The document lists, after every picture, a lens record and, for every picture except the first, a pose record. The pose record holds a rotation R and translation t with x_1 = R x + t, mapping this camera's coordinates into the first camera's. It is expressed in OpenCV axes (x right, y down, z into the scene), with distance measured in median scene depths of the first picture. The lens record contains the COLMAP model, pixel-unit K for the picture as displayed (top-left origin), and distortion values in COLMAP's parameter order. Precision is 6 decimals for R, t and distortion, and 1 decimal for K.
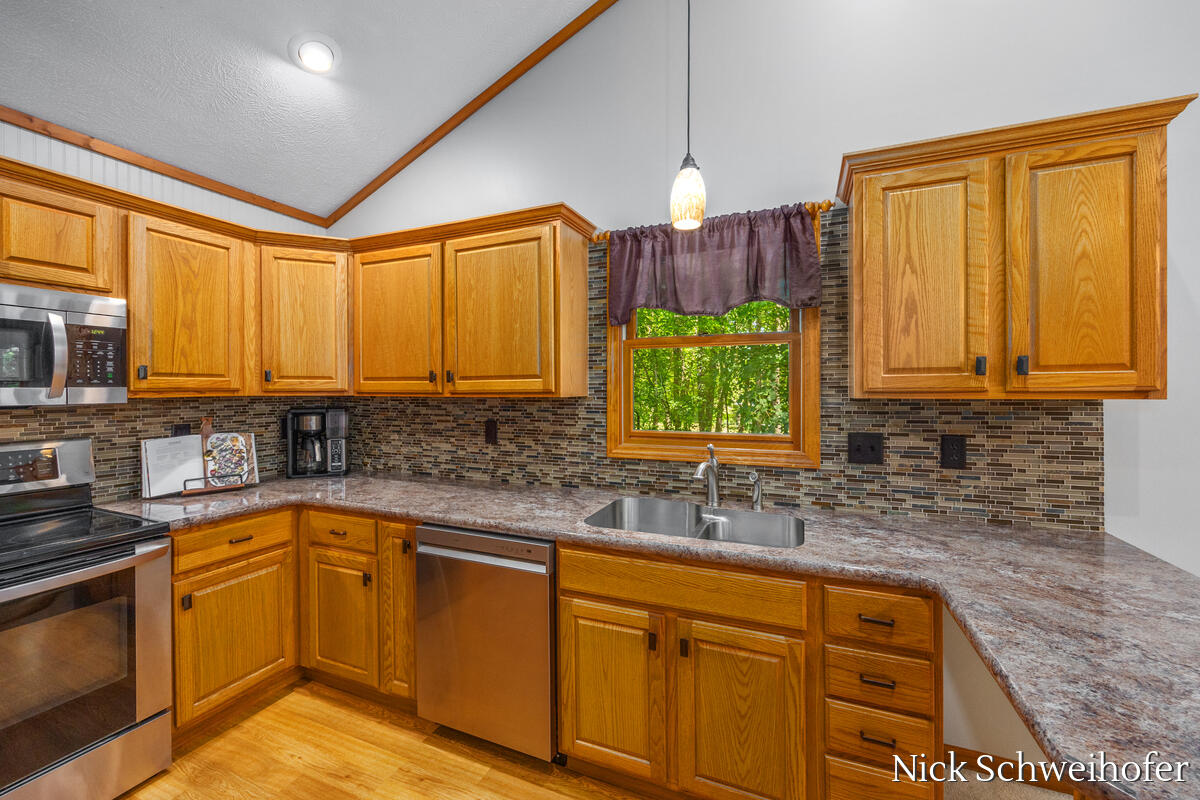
lens RADIAL K [[478.3, 0, 636.2], [0, 478.3, 394.1], [0, 0, 1]] dist [-0.001901, -0.000144]
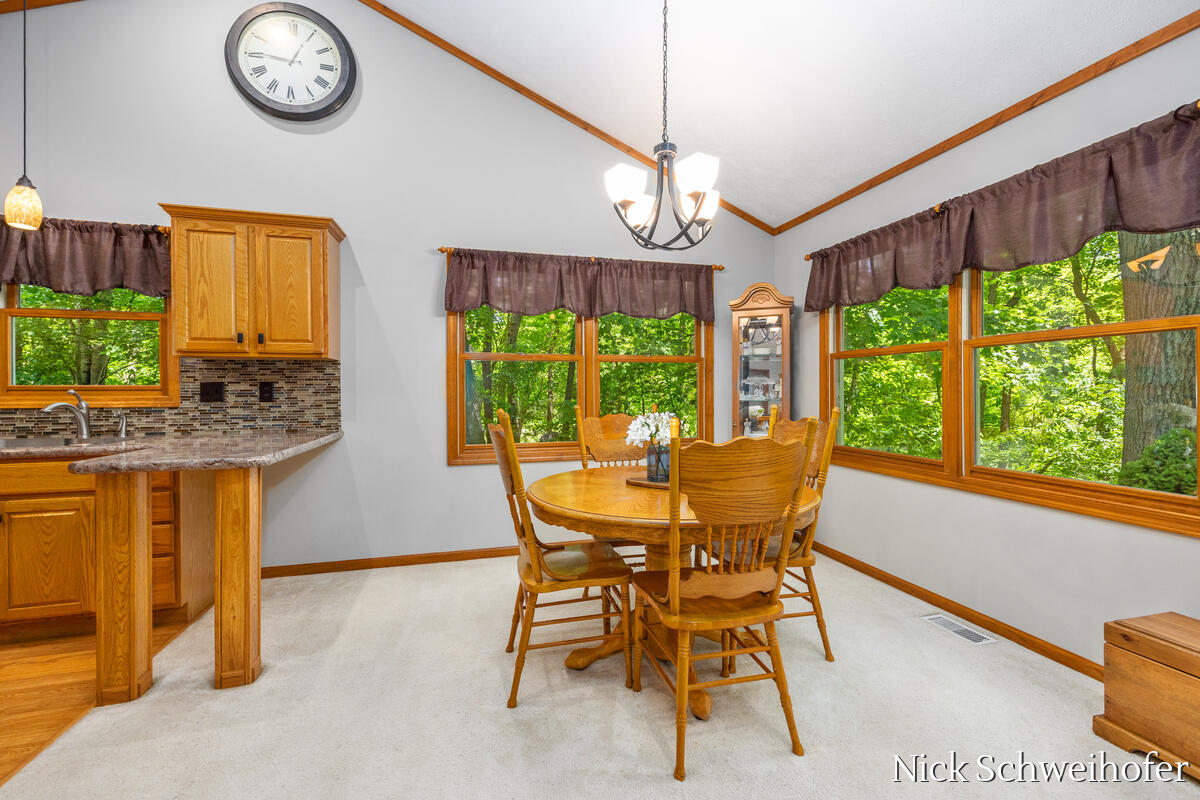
lens RADIAL K [[478.3, 0, 598.0], [0, 478.3, 392.2], [0, 0, 1]] dist [-0.001901, -0.000144]
pose [[0.801824, 0.000948, 0.597560, 0.635939], [-0.000258, 0.999999, -0.001240, 0.132273], [-0.597560, 0.000840, 0.801824, -1.130674]]
